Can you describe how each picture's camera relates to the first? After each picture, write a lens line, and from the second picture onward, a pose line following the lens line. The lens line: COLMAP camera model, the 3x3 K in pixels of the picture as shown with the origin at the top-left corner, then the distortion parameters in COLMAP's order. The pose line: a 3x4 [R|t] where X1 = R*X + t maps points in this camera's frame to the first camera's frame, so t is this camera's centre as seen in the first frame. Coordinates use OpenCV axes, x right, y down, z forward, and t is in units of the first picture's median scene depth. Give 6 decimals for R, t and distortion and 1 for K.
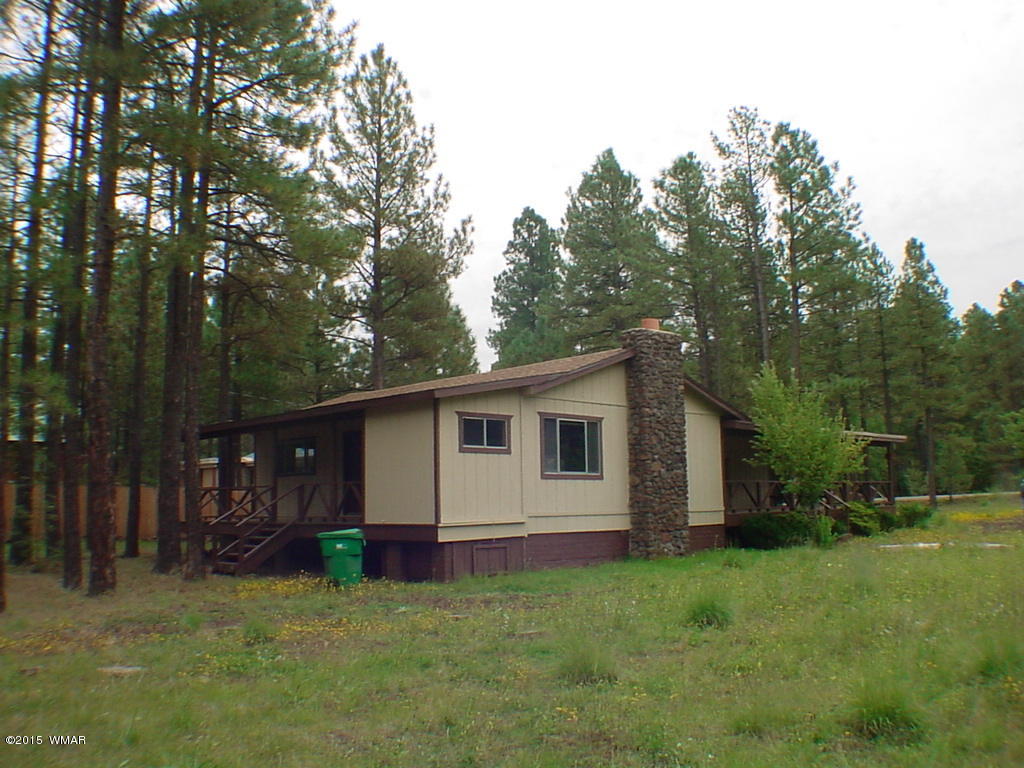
lens RADIAL K [[1085.4, 0, 512.0], [0, 1085.4, 384.0], [0, 0, 1]] dist [-0.018957, -0.038640]
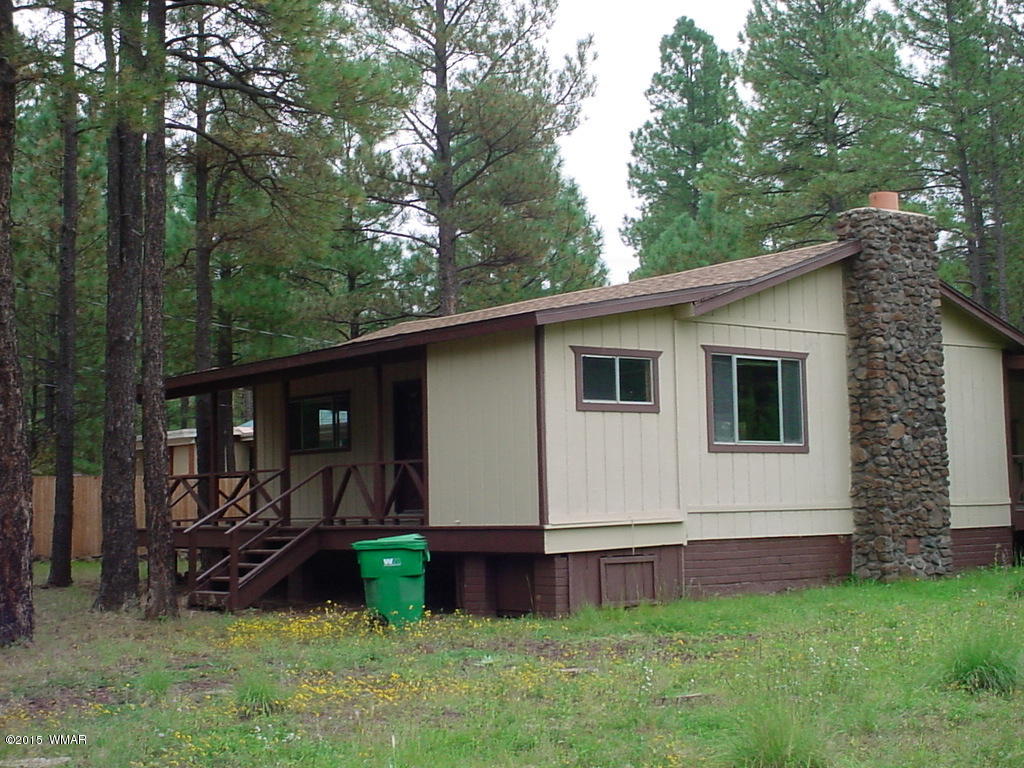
lens RADIAL K [[1085.4, 0, 512.0], [0, 1085.4, 384.0], [0, 0, 1]] dist [-0.018957, -0.038640]
pose [[0.989771, -0.006710, -0.142504, 0.004189], [0.017819, 0.996886, 0.076820, -0.002759], [0.141545, -0.078574, 0.986809, 0.371495]]
